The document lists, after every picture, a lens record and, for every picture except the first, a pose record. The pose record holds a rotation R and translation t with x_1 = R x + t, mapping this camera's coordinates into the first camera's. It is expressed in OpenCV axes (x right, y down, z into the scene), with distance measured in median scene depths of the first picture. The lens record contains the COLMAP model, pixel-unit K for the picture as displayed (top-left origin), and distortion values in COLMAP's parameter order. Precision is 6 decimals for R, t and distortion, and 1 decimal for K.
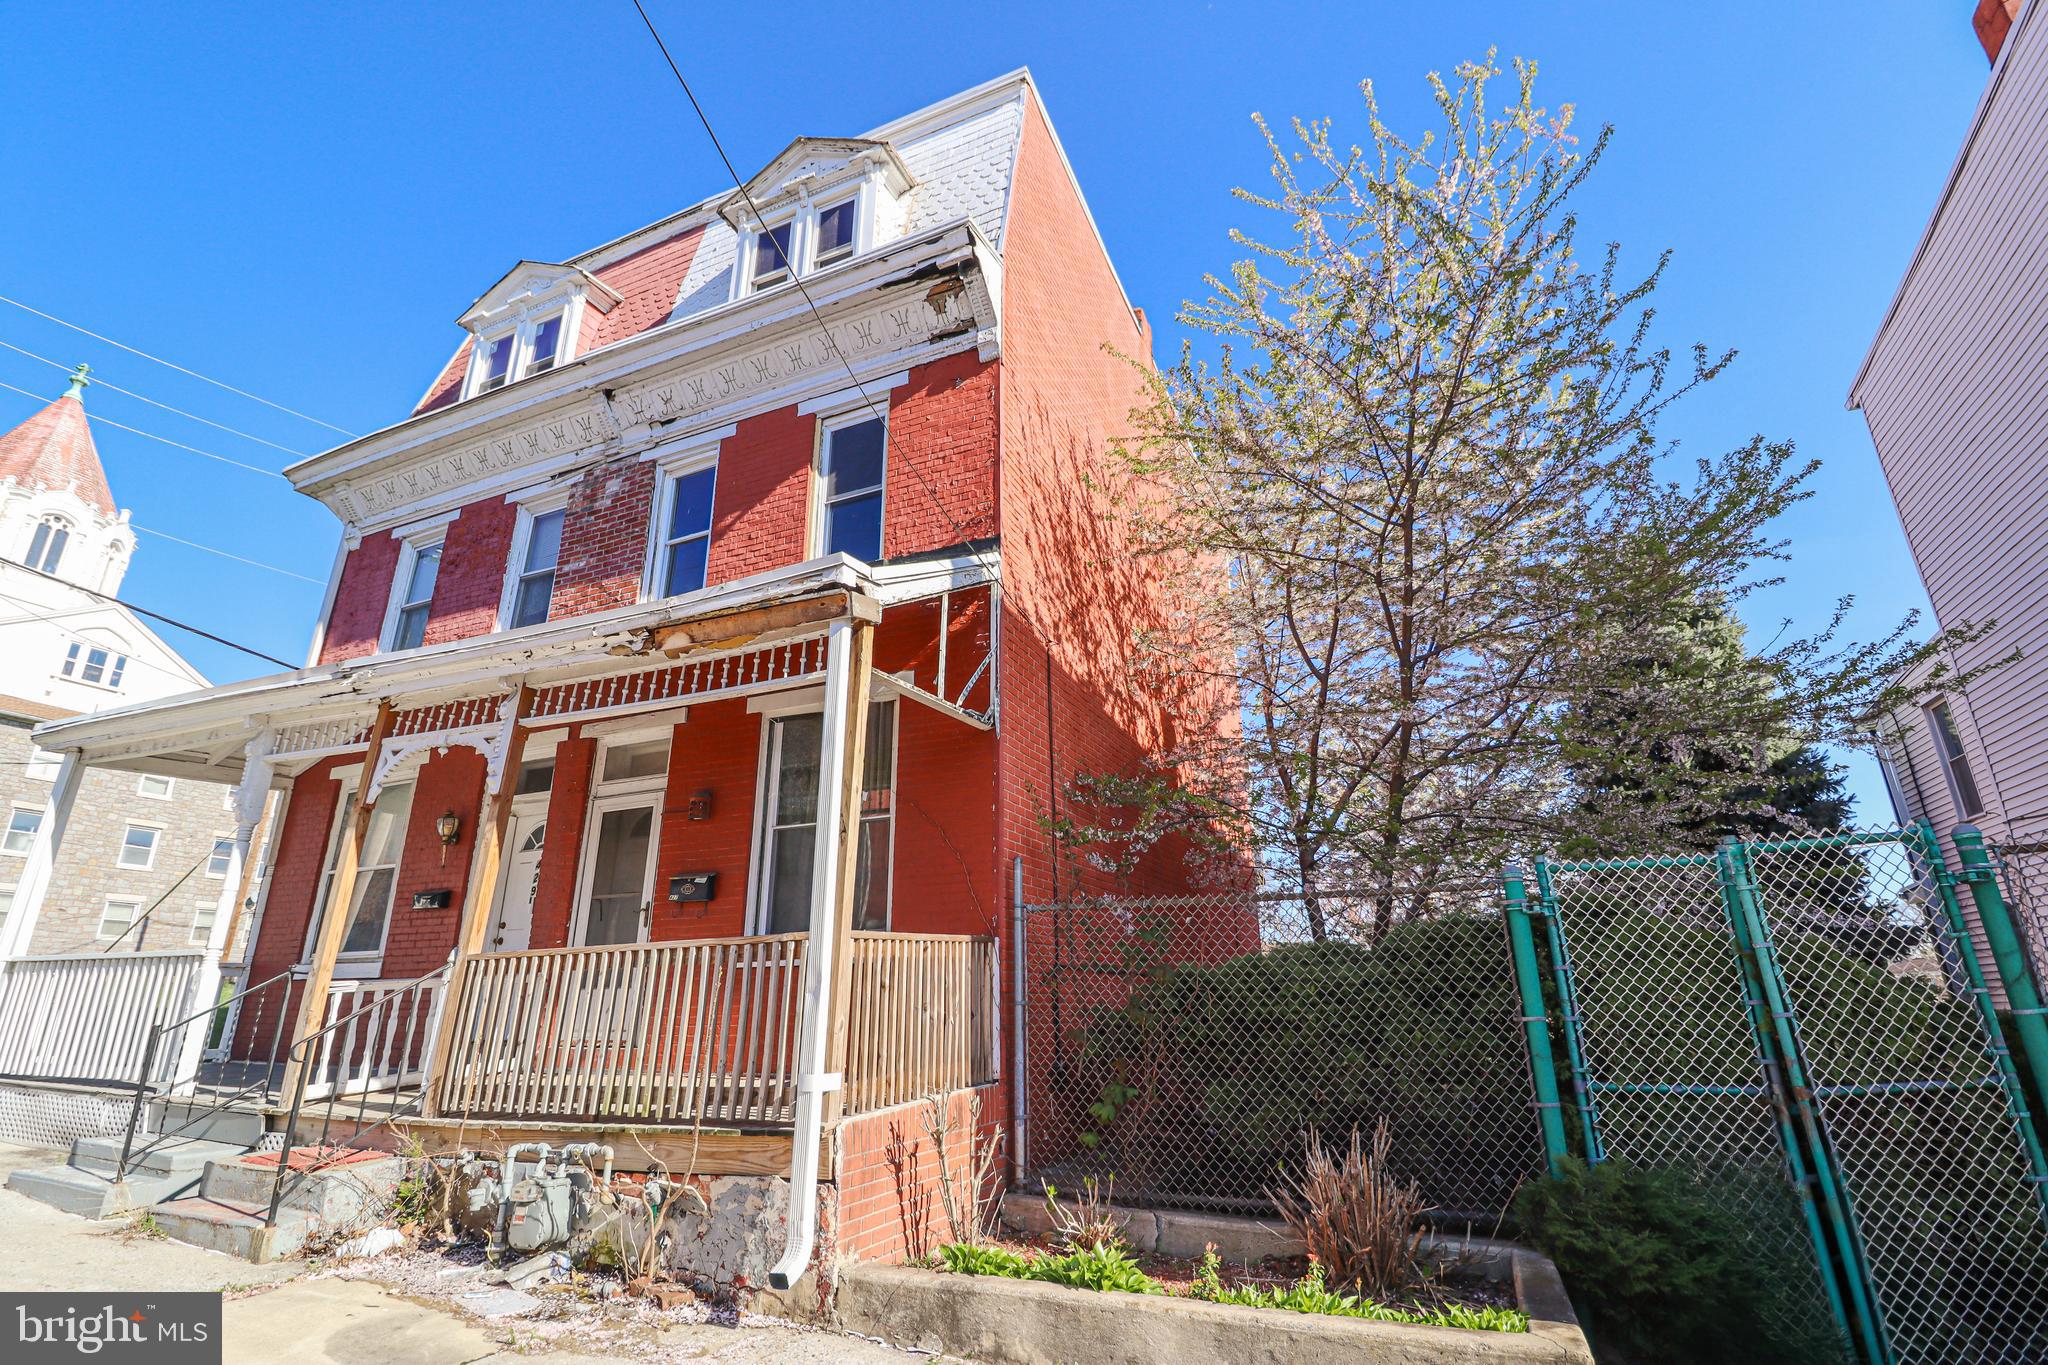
lens RADIAL K [[935.6, 0, 1030.5], [0, 935.6, 682.7], [0, 0, 1]] dist [-0.010722, -0.003273]
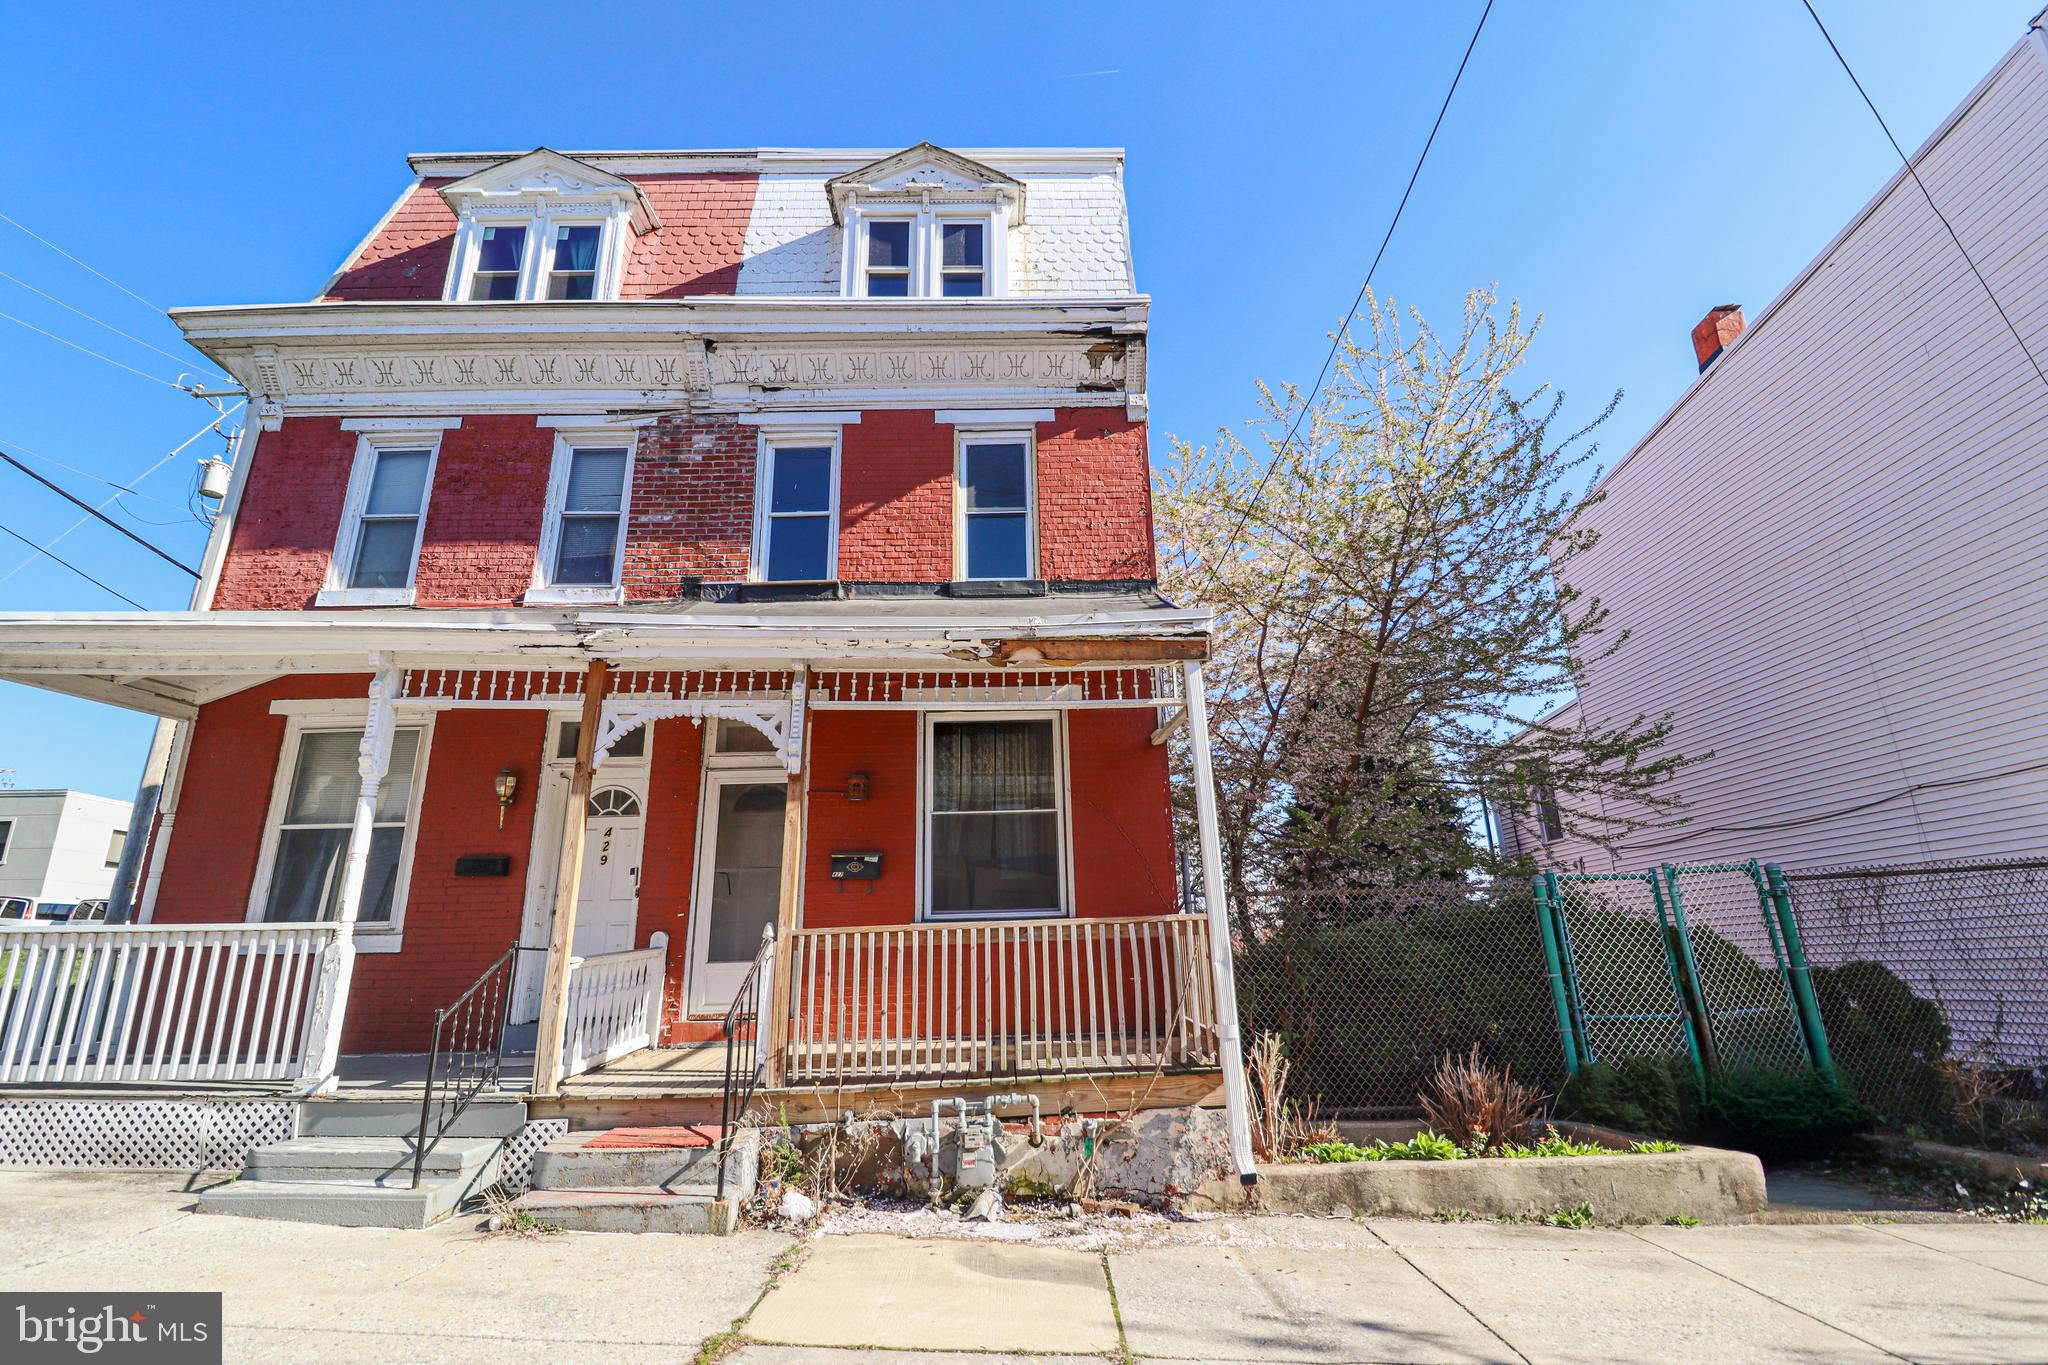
lens RADIAL K [[935.6, 0, 1030.9], [0, 935.6, 682.7], [0, 0, 1]] dist [-0.010722, -0.003273]
pose [[0.910663, 0.111730, 0.397755, -0.620065], [-0.122538, 0.992462, 0.001767, -0.010492], [-0.394560, -0.050349, 0.917490, -0.029328]]
